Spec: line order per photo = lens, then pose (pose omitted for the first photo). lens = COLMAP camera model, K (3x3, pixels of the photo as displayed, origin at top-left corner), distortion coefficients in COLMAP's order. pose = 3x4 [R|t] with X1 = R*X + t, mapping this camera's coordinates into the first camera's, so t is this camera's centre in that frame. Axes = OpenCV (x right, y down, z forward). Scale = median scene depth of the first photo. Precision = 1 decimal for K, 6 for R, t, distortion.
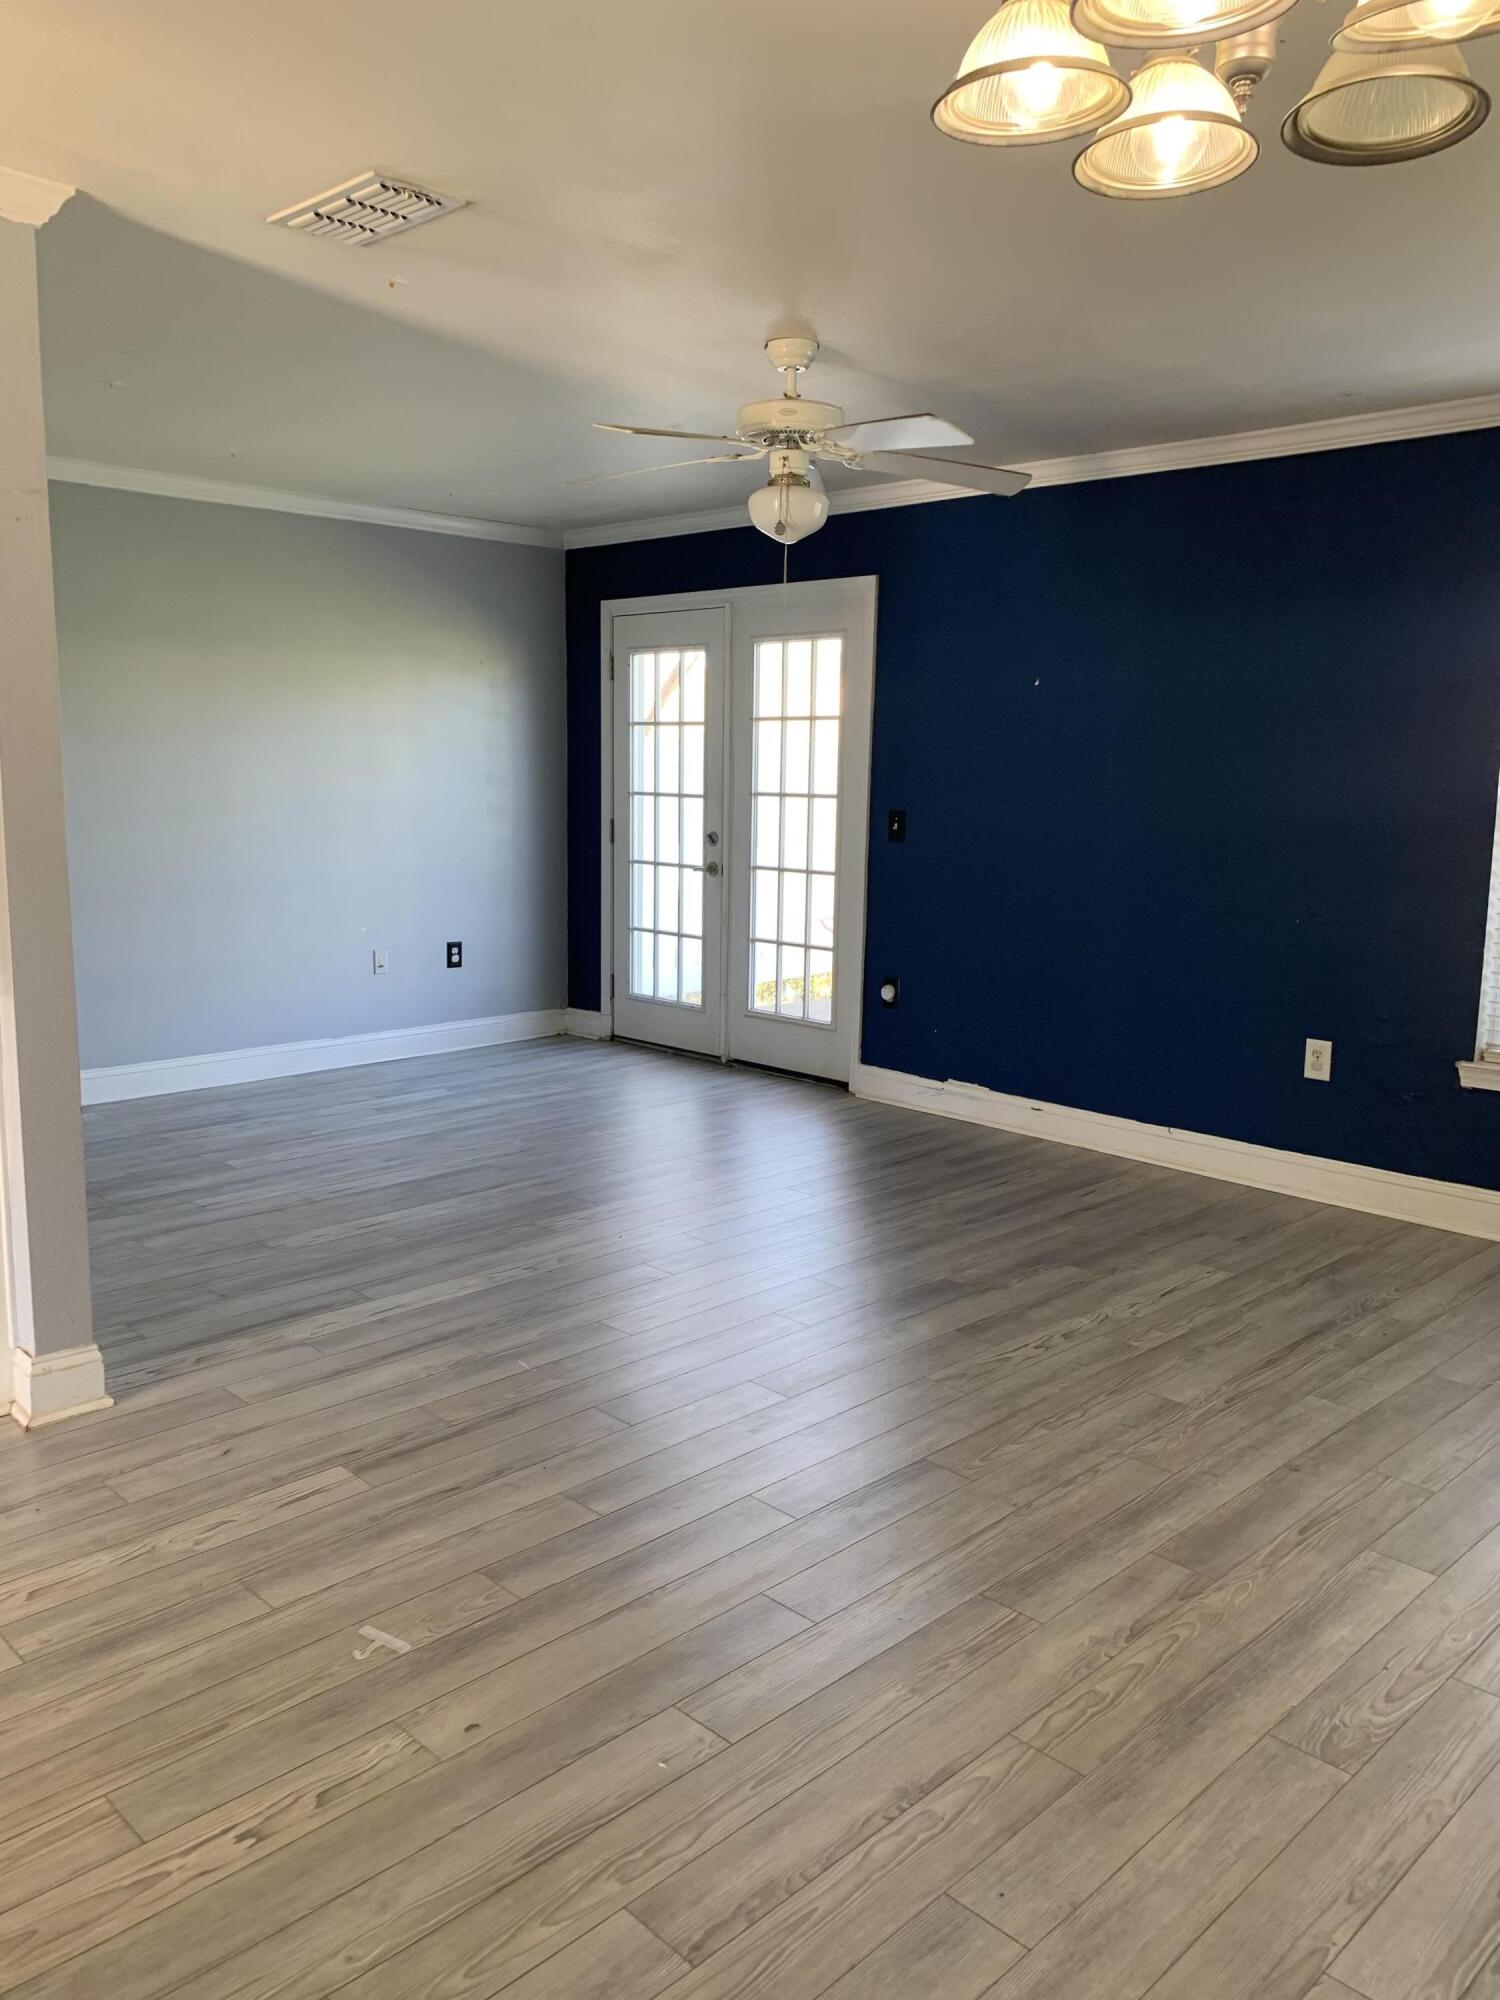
lens RADIAL K [[1520.8, 0, 749.1], [0, 1520.8, 999.4], [0, 0, 1]] dist [-0.010590, -0.011919]
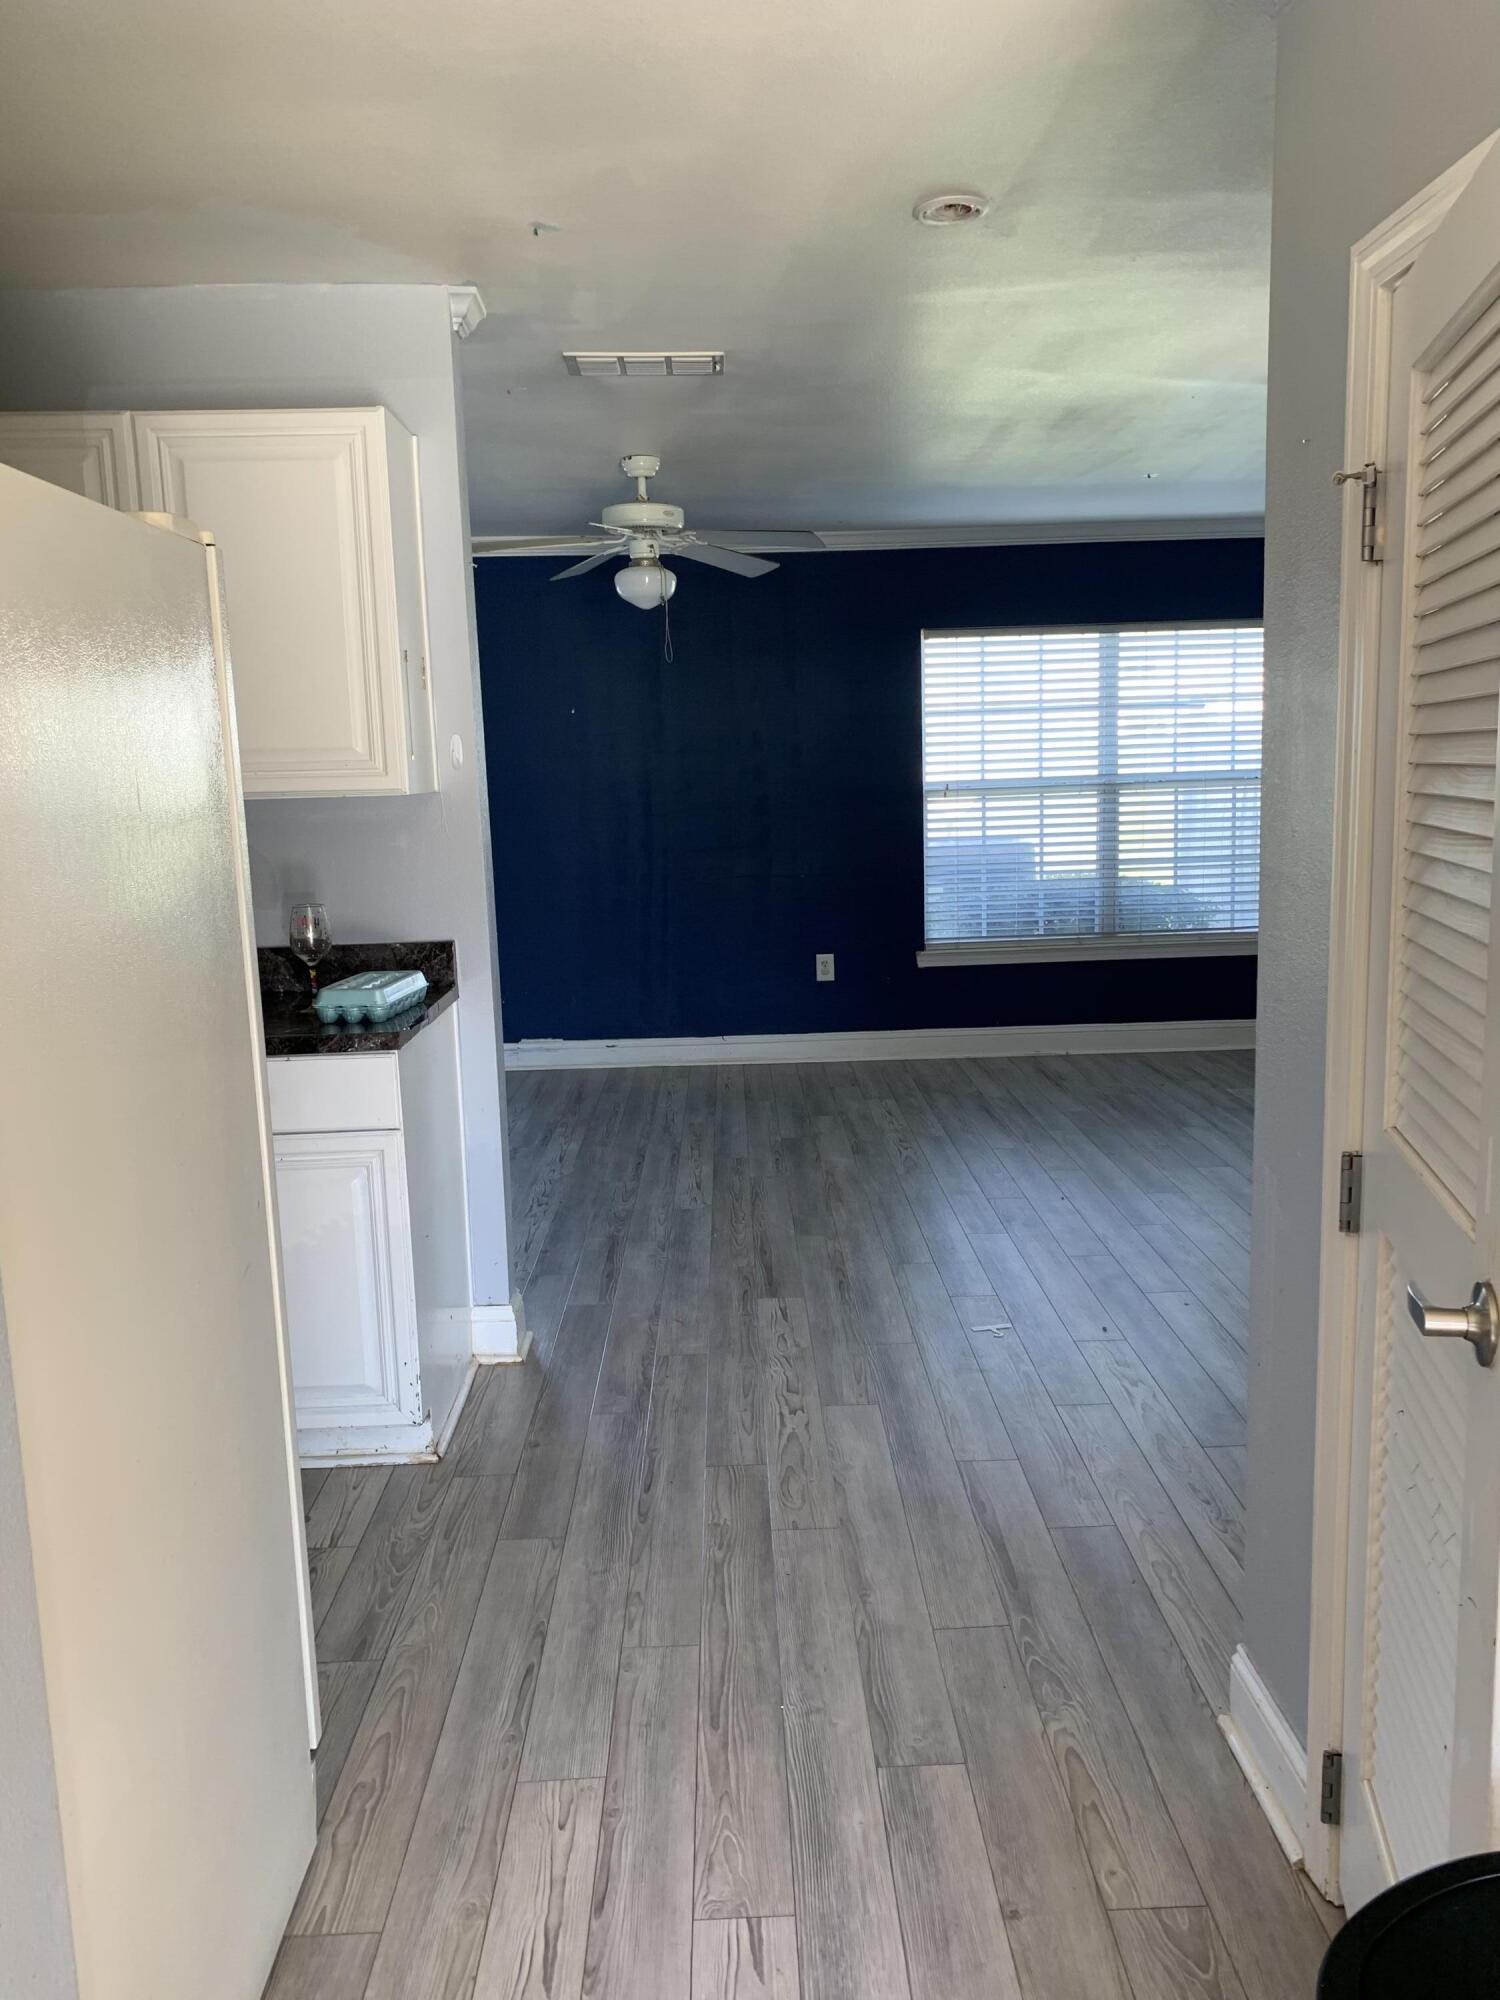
lens RADIAL K [[1520.8, 0, 750.9], [0, 1520.8, 1000.6], [0, 0, 1]] dist [-0.010590, -0.011919]
pose [[0.683959, -0.143654, 0.715236, -1.013318], [0.153278, 0.986833, 0.051628, -0.021946], [-0.713236, 0.074319, 0.696973, 0.033351]]
